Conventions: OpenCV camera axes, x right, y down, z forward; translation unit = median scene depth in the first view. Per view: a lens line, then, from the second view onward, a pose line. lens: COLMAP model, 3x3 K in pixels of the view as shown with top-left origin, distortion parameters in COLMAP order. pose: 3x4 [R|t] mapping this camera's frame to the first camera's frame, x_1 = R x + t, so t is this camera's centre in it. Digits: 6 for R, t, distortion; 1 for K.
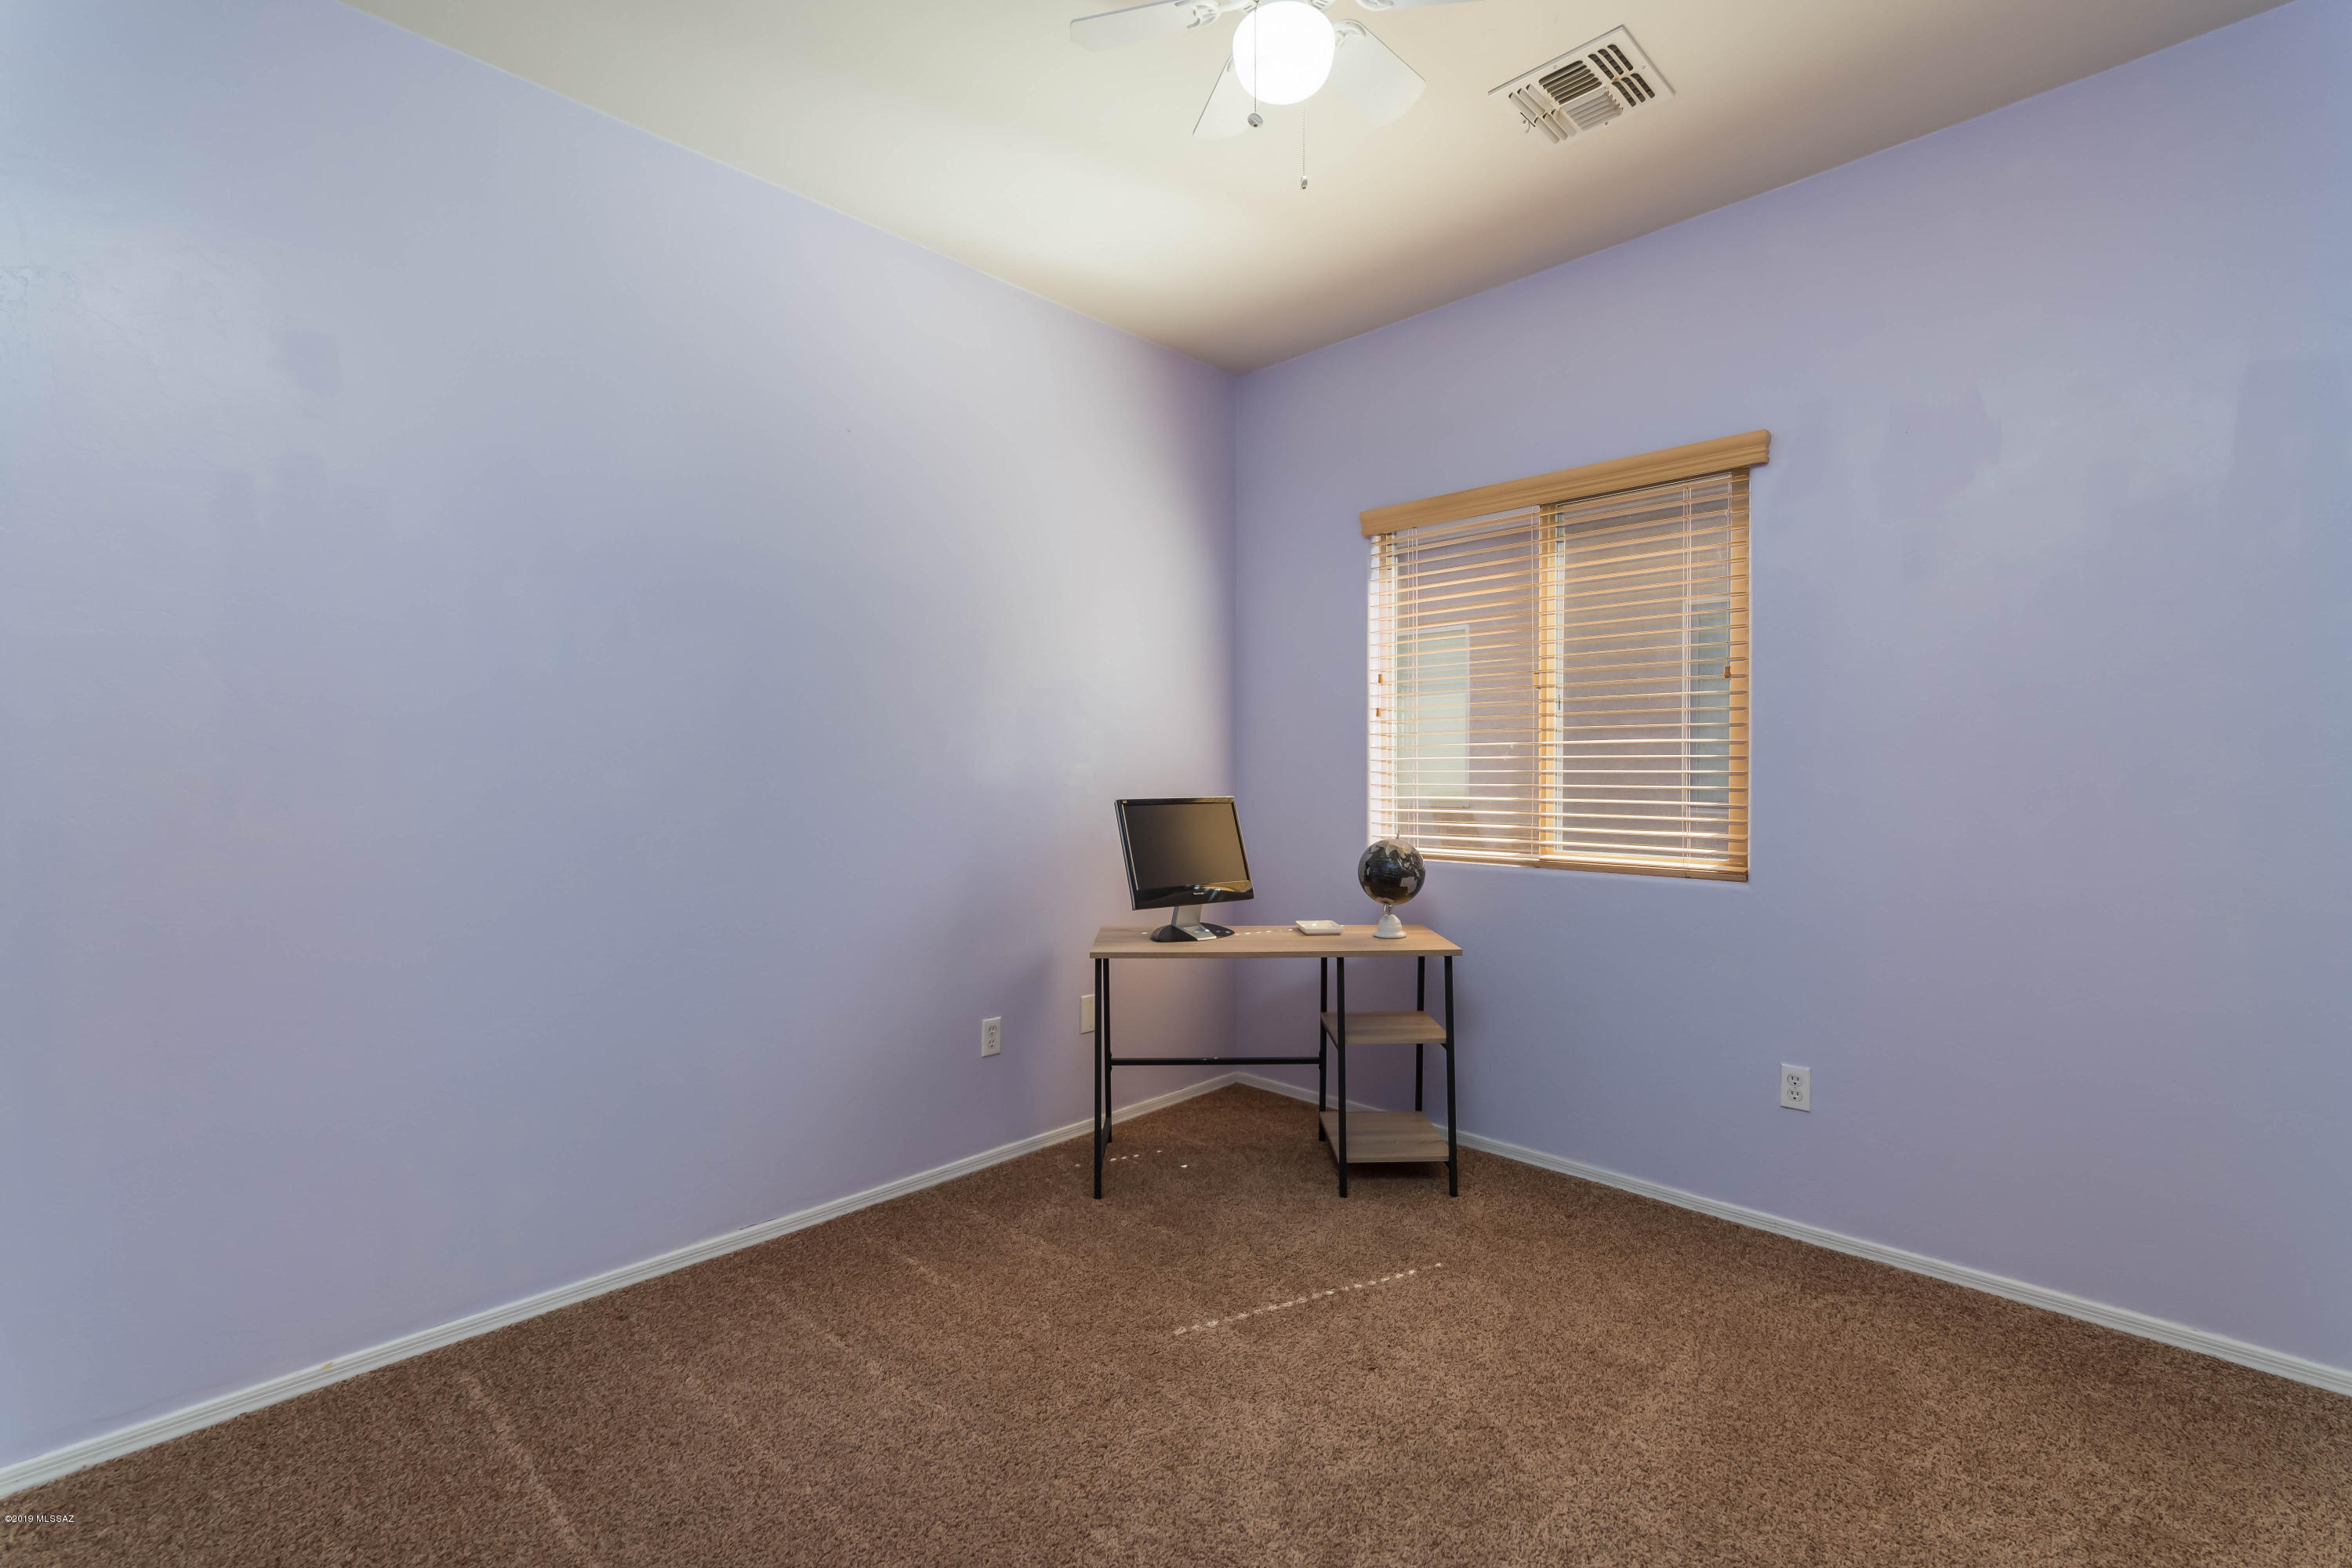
lens RADIAL K [[1023.7, 0, 1176.4], [0, 1023.7, 782.6], [0, 0, 1]] dist [-0.004014, 0.000832]
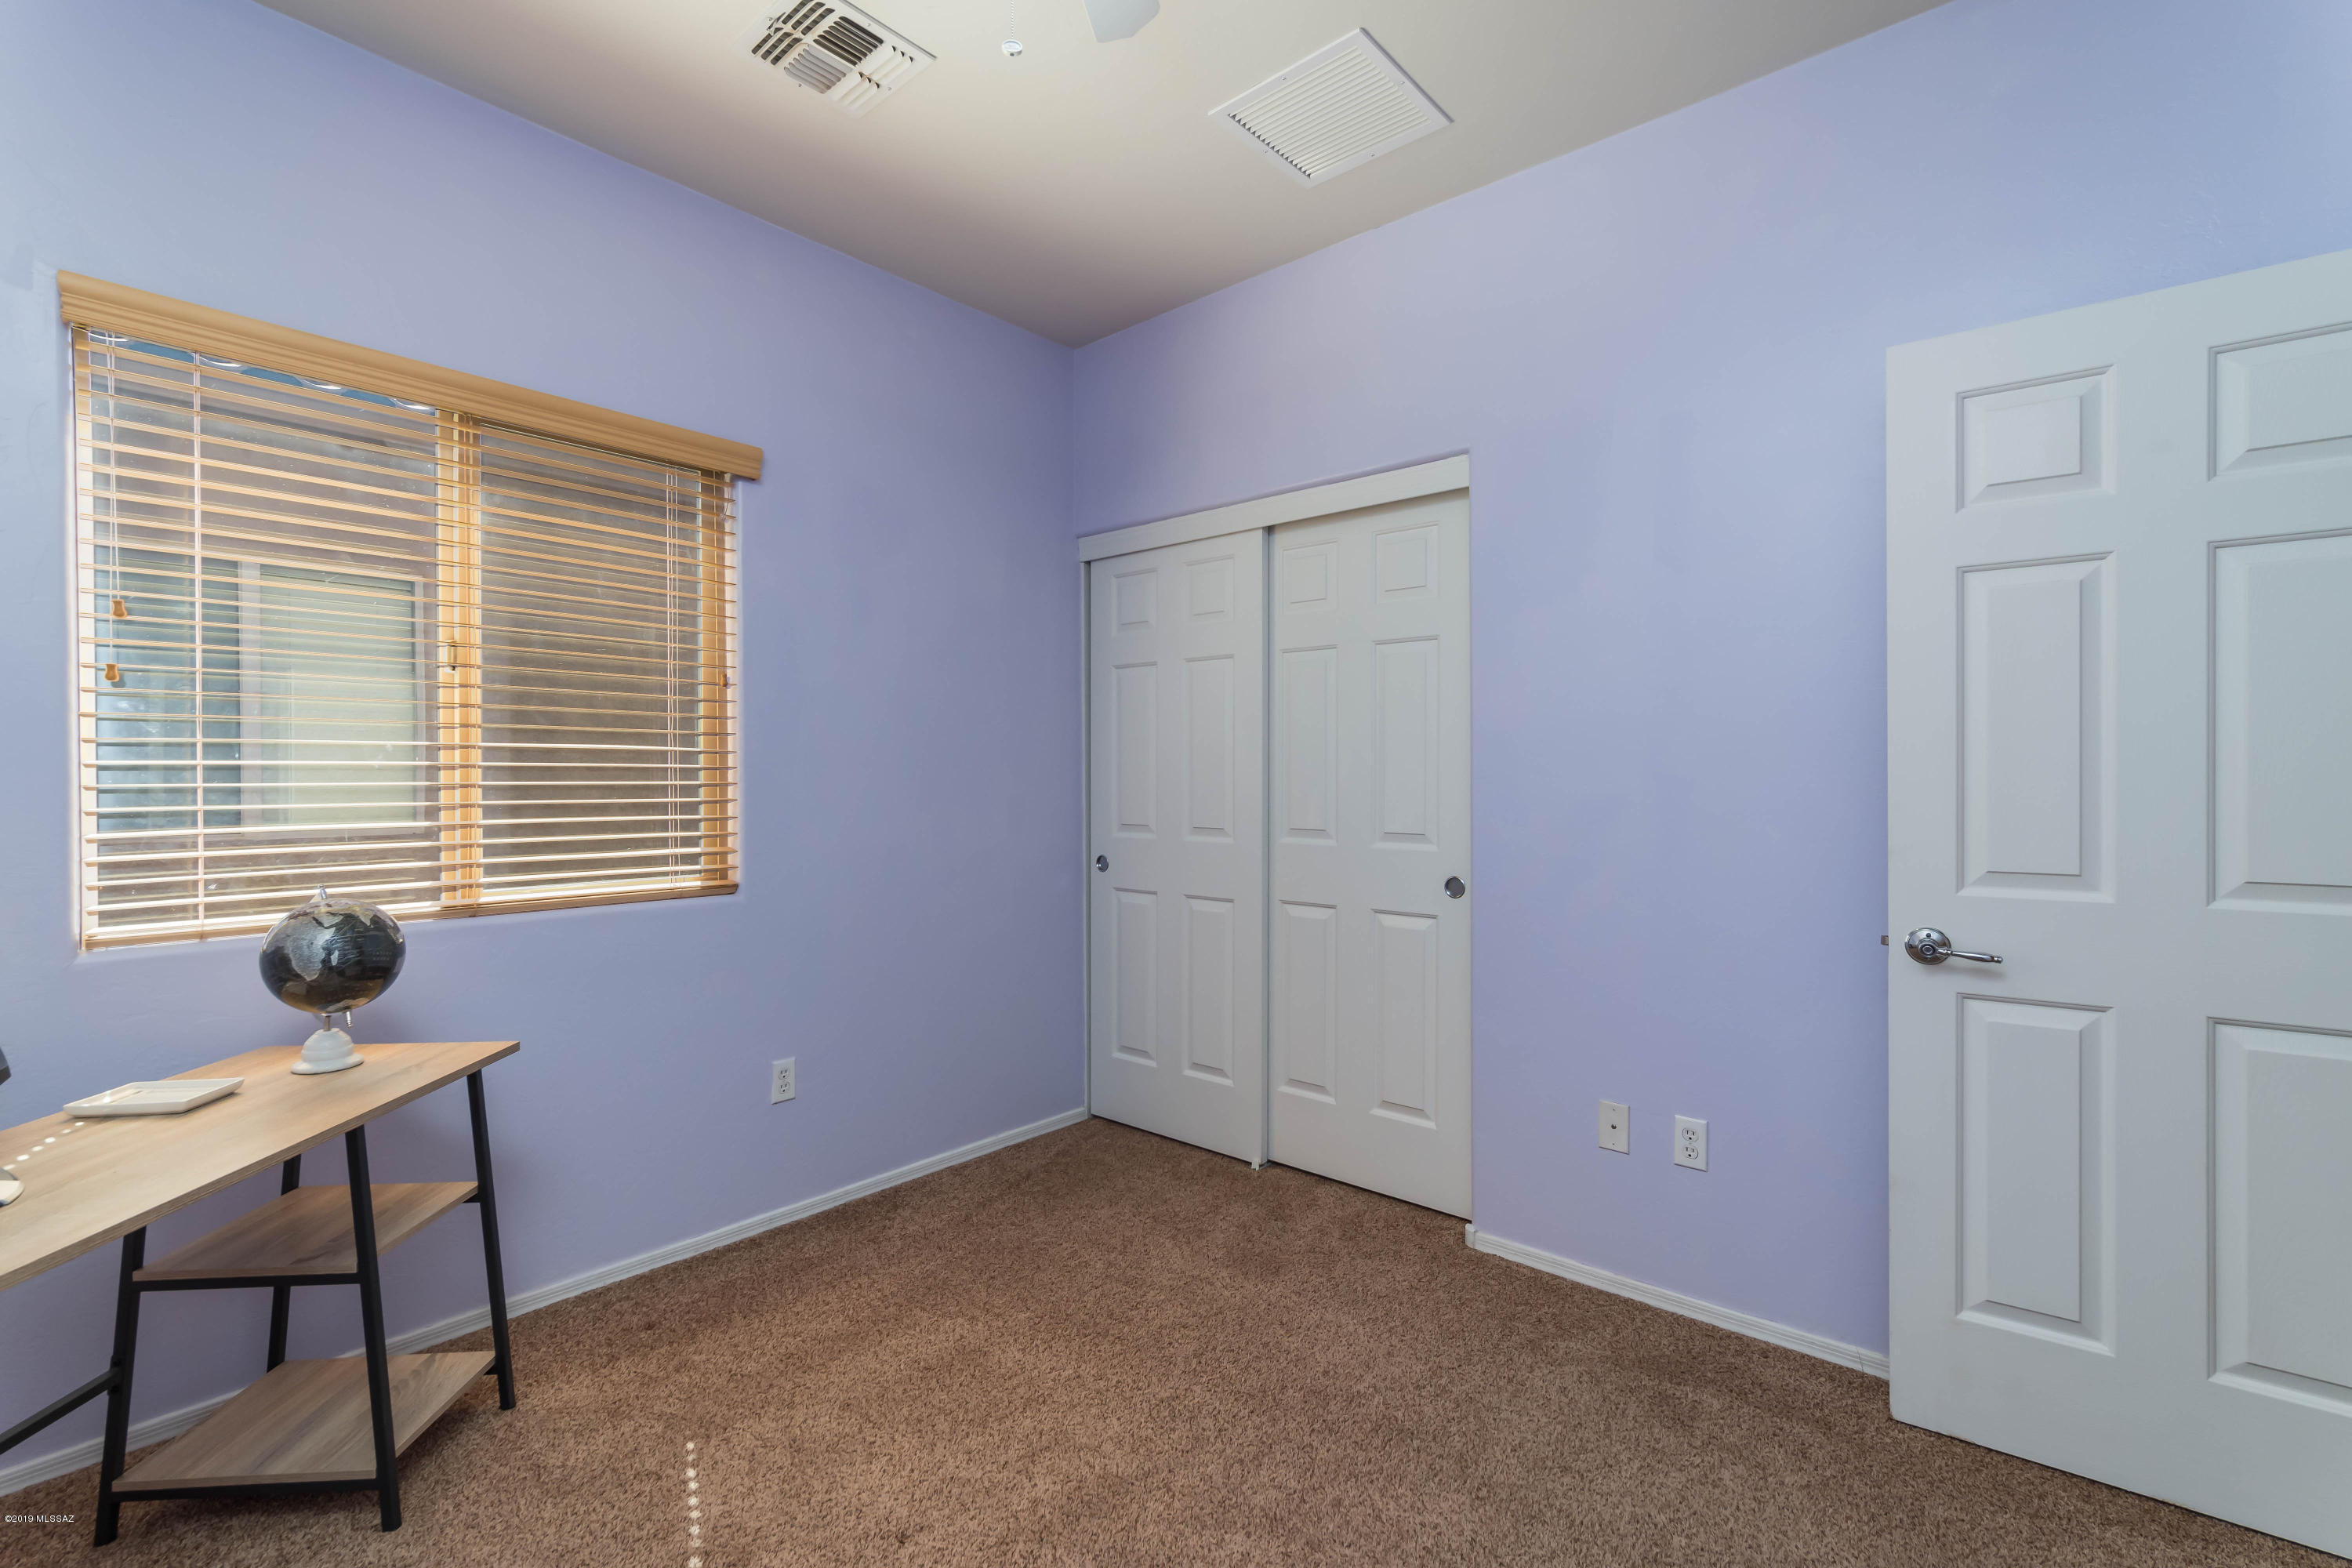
lens RADIAL K [[1023.7, 0, 1180.9], [0, 1023.7, 780.6], [0, 0, 1]] dist [-0.004014, 0.000832]
pose [[-0.067544, -0.003572, 0.997710, -0.448676], [0.010882, 0.999931, 0.004317, -0.011973], [-0.997657, 0.011148, -0.067501, 0.614991]]
